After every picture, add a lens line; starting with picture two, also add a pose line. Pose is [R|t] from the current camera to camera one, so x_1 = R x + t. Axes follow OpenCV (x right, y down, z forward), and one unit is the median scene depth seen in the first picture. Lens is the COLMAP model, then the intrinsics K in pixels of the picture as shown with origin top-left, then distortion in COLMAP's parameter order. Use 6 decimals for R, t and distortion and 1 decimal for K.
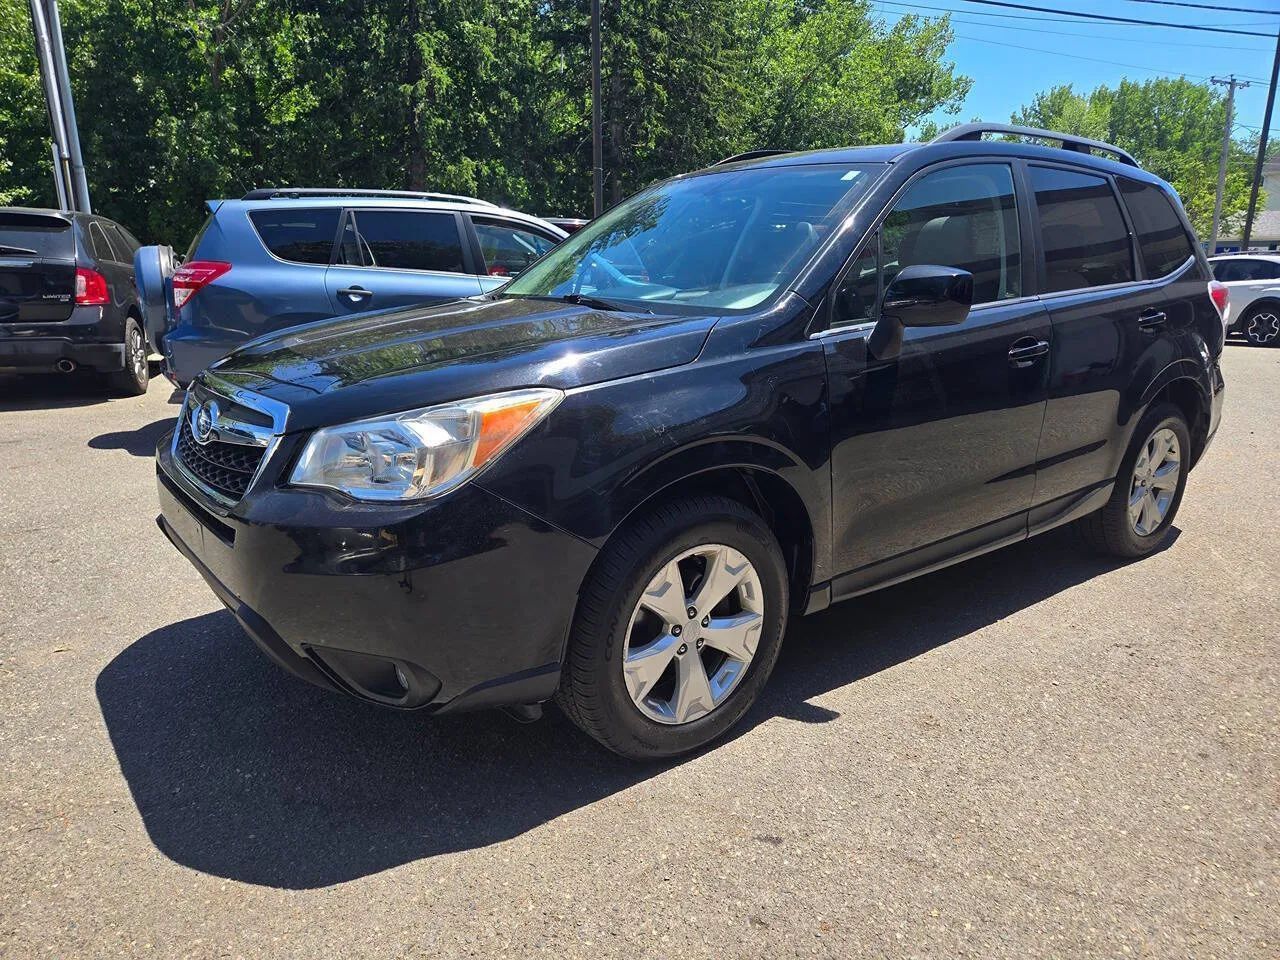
lens RADIAL K [[866.5, 0, 644.6], [0, 866.5, 489.0], [0, 0, 1]] dist [0.063950, -0.050429]
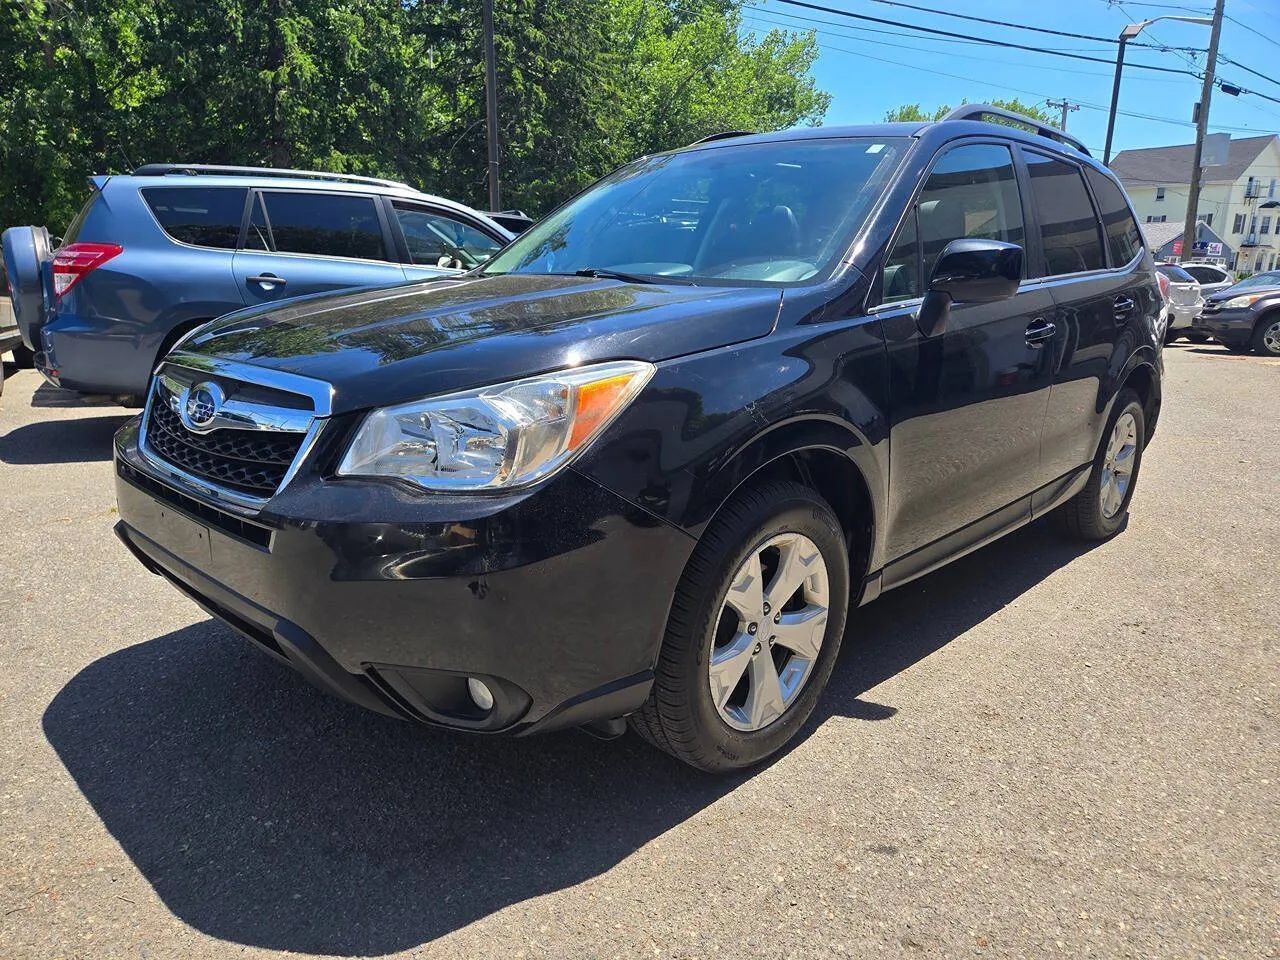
lens RADIAL K [[866.5, 0, 645.3], [0, 866.5, 488.7], [0, 0, 1]] dist [0.063950, -0.050429]
pose [[0.989564, -0.024666, 0.141965, -0.186252], [0.025449, 0.999669, -0.003702, 0.014611], [-0.141827, 0.007276, 0.989865, 0.097532]]
